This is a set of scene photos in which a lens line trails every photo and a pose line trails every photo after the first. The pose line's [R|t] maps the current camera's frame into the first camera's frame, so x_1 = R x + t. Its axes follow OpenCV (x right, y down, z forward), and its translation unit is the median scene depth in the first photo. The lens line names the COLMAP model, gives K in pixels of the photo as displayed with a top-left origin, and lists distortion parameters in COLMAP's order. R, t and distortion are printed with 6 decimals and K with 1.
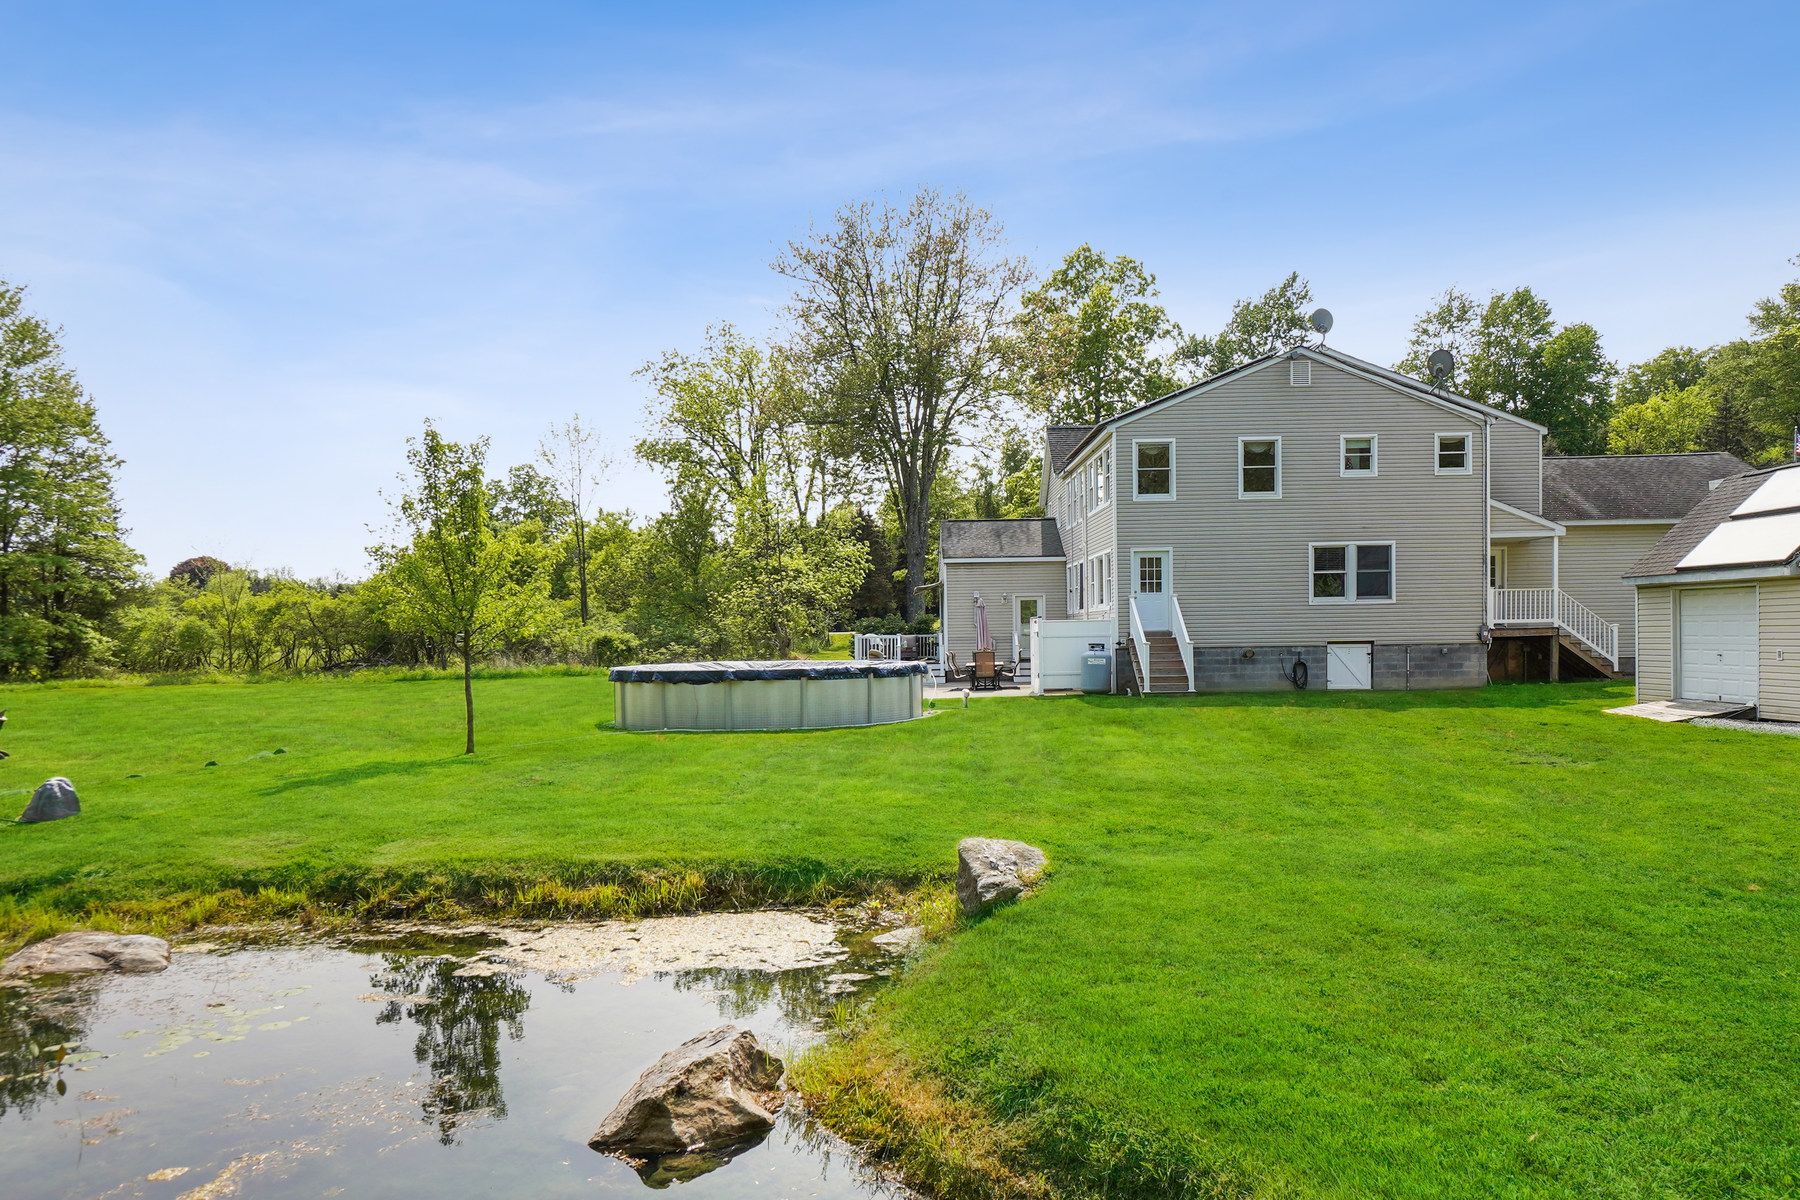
lens RADIAL K [[1267.3, 0, 900.0], [0, 1267.3, 600.0], [0, 0, 1]] dist [0.001472, 0.000805]
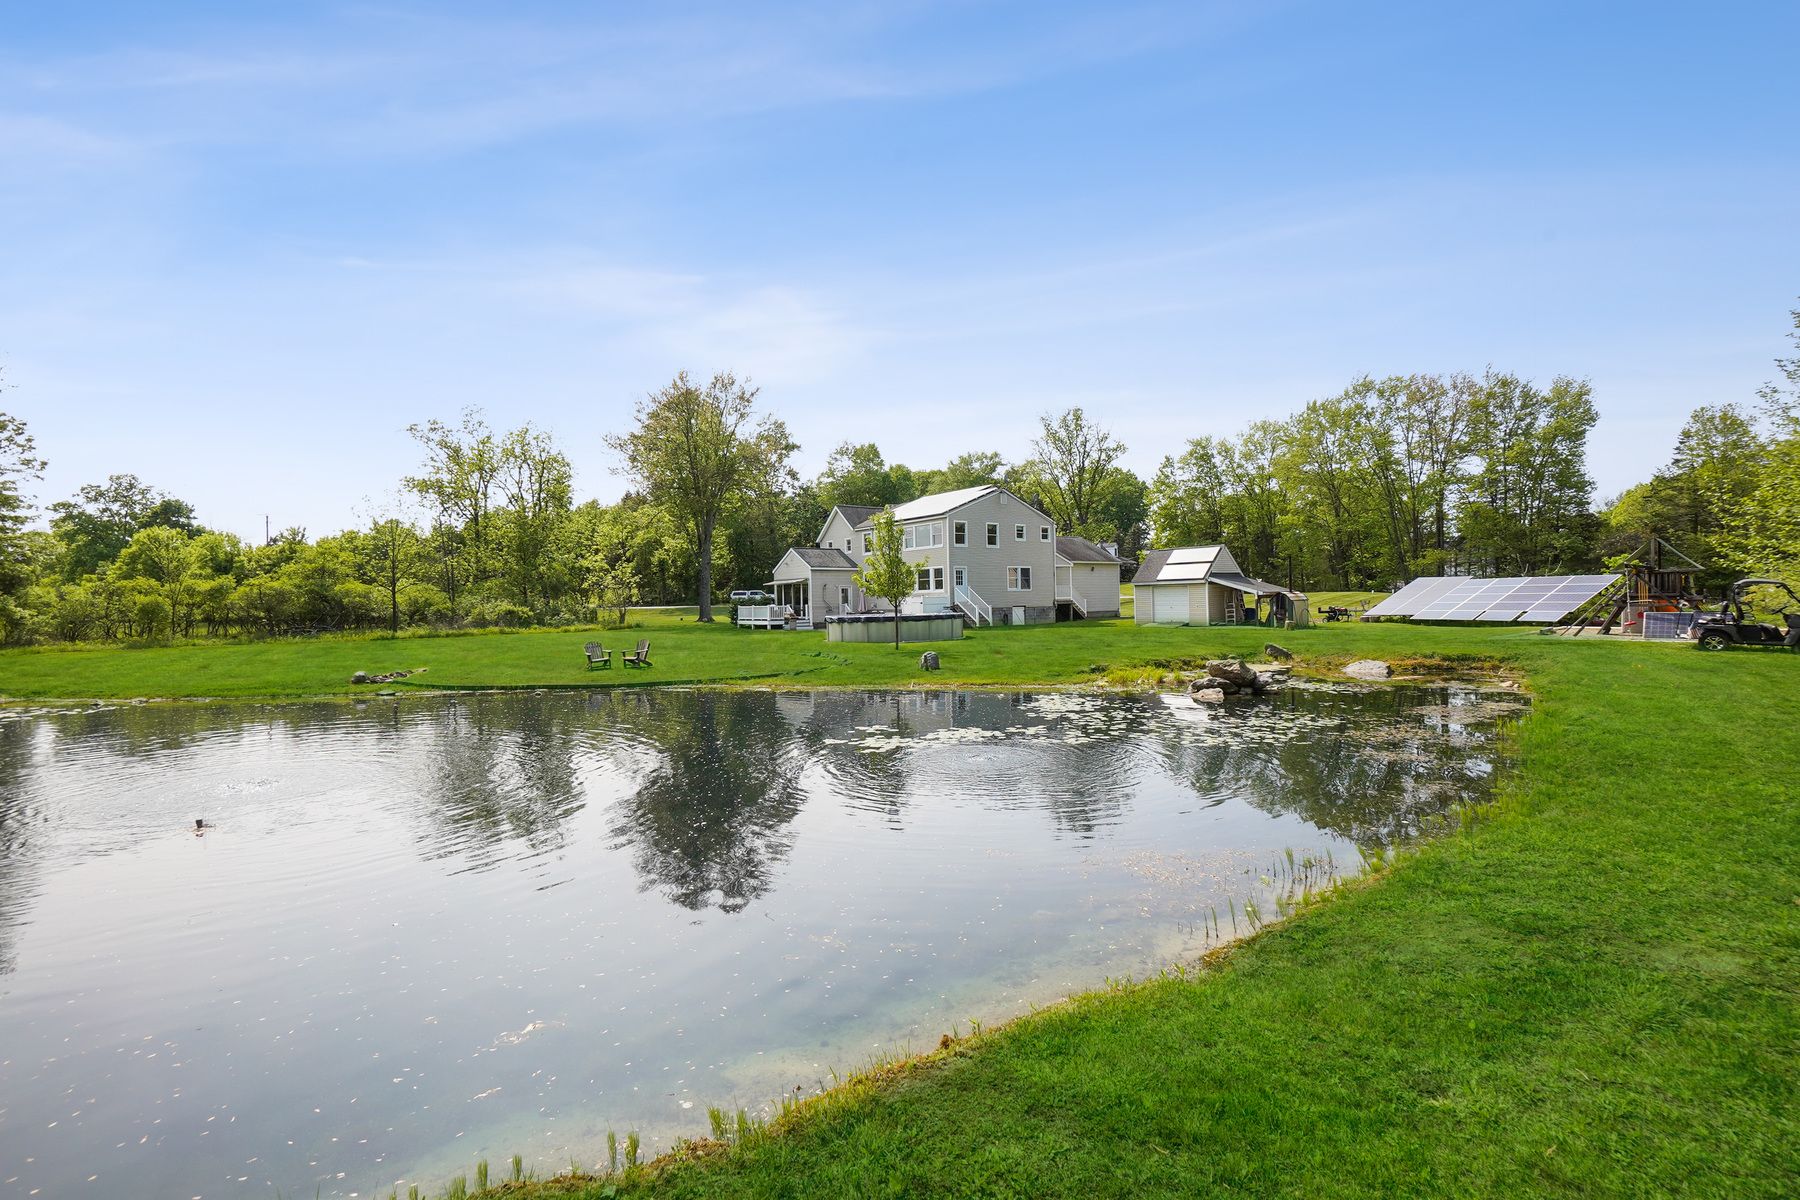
lens RADIAL K [[797.3, 0, 849.4], [0, 797.3, 591.7], [0, 0, 1]] dist [0.000173, -0.000132]
pose [[0.810053, 0.010522, 0.586263, -0.856163], [-0.008815, 0.999945, -0.005766, 0.016910], [-0.586291, -0.000497, 0.810100, -0.094936]]
